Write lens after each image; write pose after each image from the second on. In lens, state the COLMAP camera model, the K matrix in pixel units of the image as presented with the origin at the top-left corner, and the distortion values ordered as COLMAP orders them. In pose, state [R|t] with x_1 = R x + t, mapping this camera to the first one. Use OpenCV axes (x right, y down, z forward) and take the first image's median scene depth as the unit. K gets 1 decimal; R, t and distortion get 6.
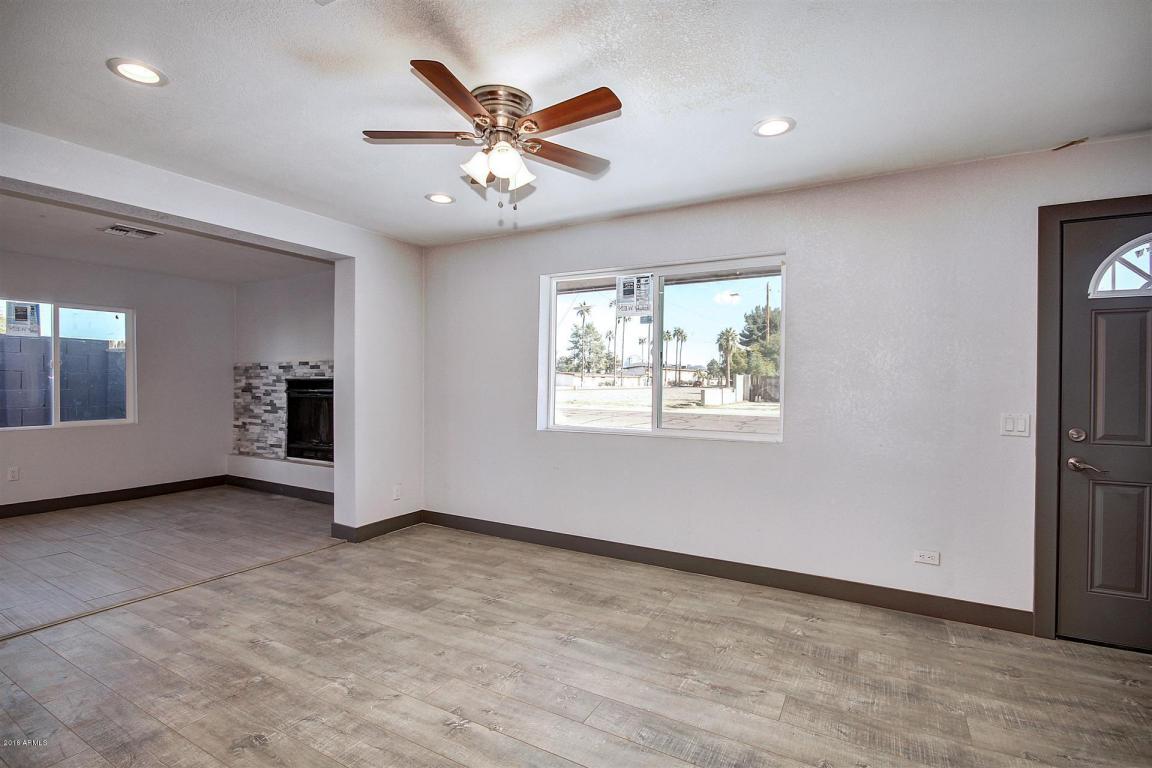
lens RADIAL K [[543.5, 0, 576.0], [0, 543.5, 384.0], [0, 0, 1]] dist [0.012527, -0.008699]
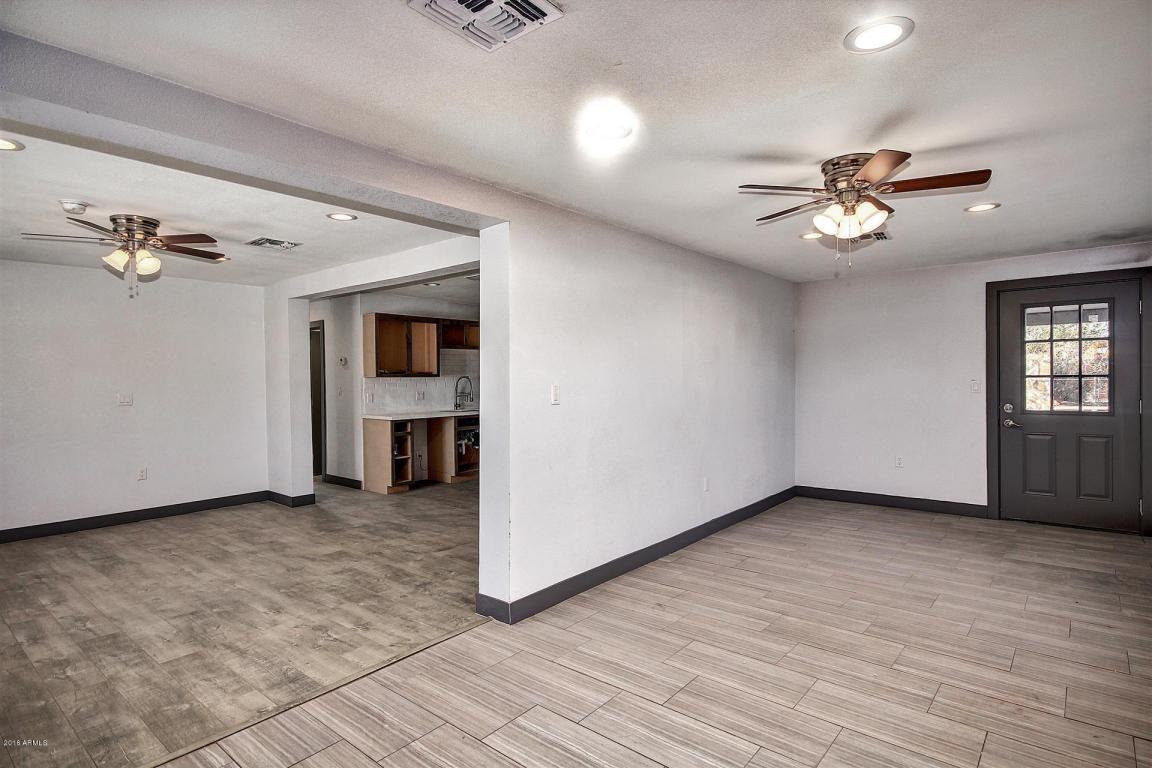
lens RADIAL K [[586.8, 0, 576.0], [0, 586.8, 384.0], [0, 0, 1]] dist [0.018110, -0.012458]
pose [[-0.985287, 0.005946, 0.170807, -1.410477], [0.009105, 0.999802, 0.017717, -0.052181], [-0.170668, 0.019011, -0.985145, 2.079407]]
